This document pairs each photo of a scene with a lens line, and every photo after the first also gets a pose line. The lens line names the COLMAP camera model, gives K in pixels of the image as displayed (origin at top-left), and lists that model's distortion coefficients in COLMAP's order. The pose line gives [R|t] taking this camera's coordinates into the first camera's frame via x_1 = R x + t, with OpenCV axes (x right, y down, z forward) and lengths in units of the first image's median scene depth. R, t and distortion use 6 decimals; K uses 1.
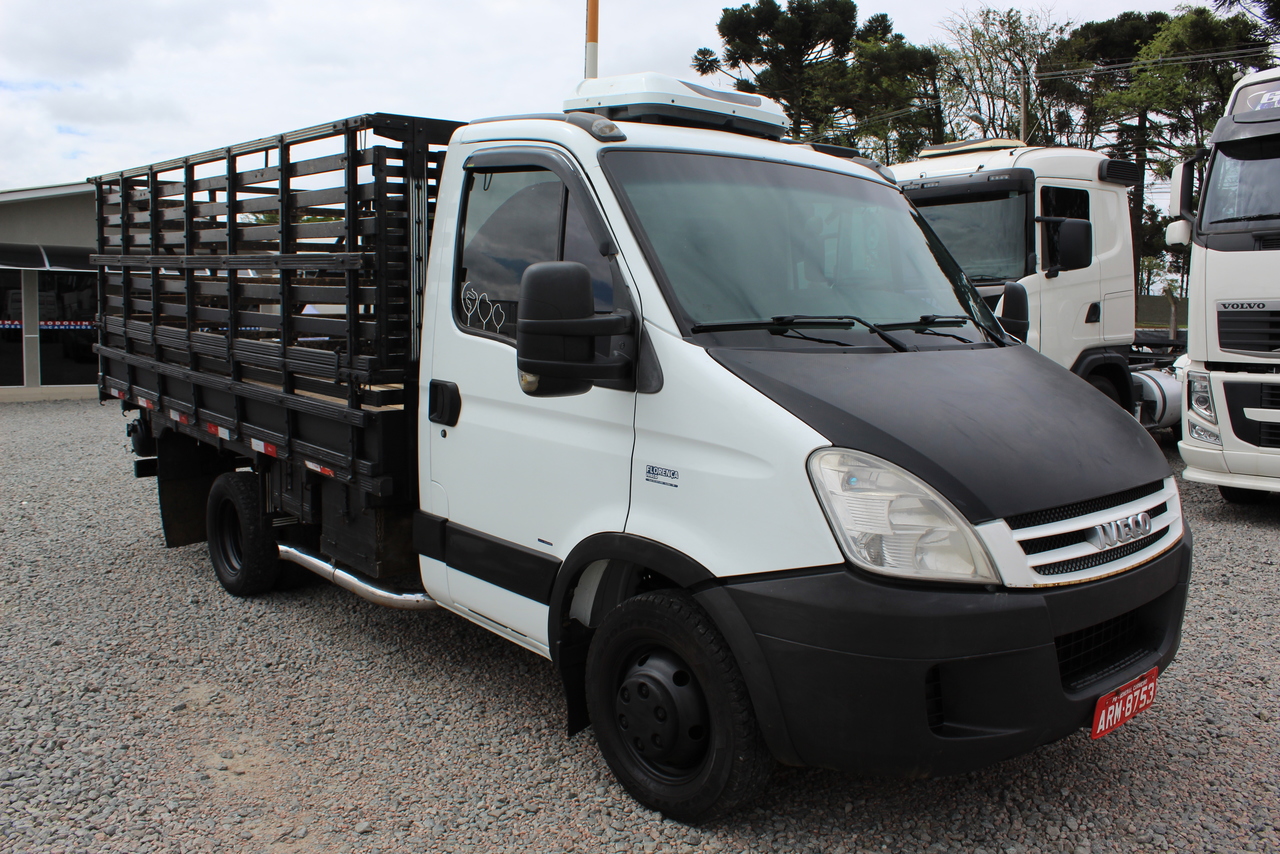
lens RADIAL K [[1098.7, 0, 638.7], [0, 1098.7, 431.4], [0, 0, 1]] dist [-0.084345, 0.010595]
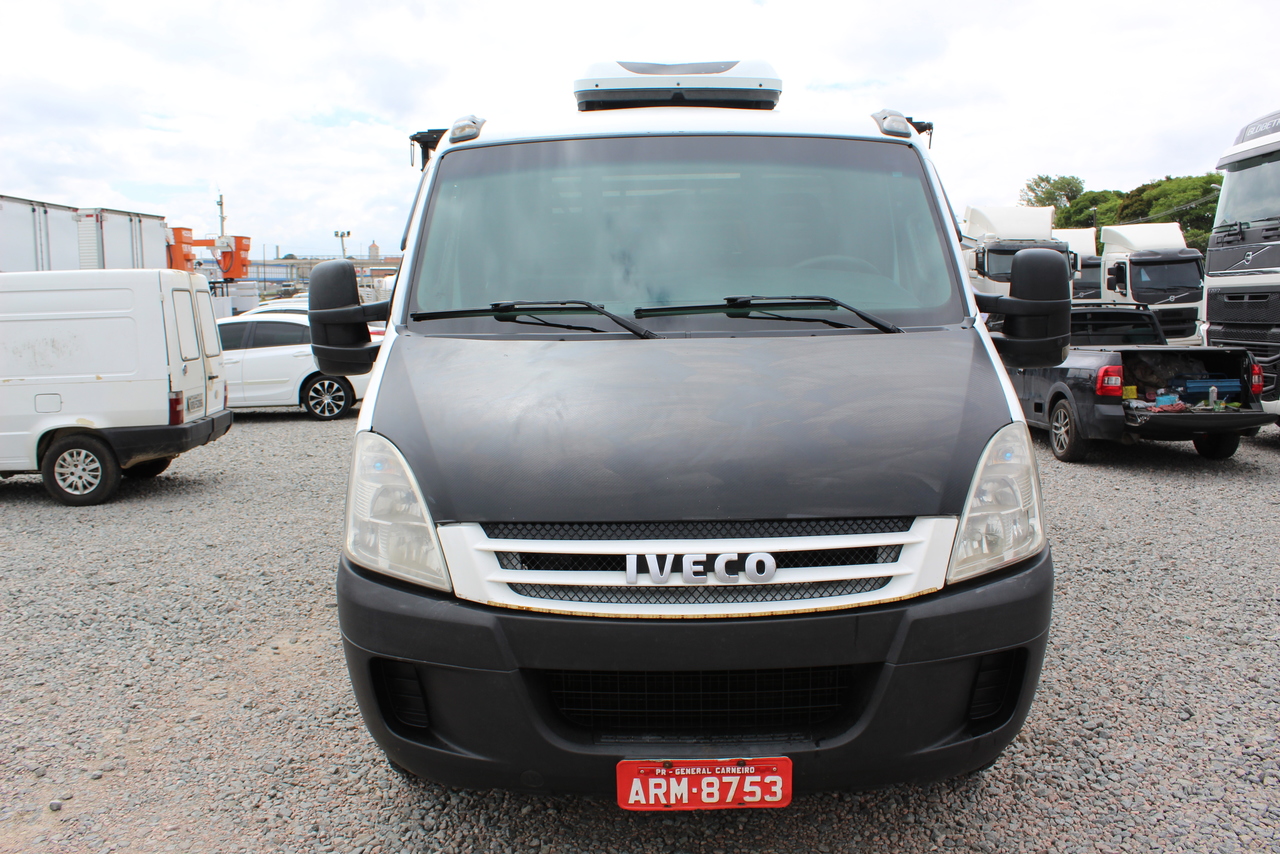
lens RADIAL K [[1098.7, 0, 638.9], [0, 1098.7, 421.3], [0, 0, 1]] dist [-0.084345, 0.010595]
pose [[0.722760, 0.062603, -0.688258, 0.997235], [-0.053107, 0.997975, 0.035006, -0.042650], [0.689056, 0.011251, 0.724621, 0.398125]]
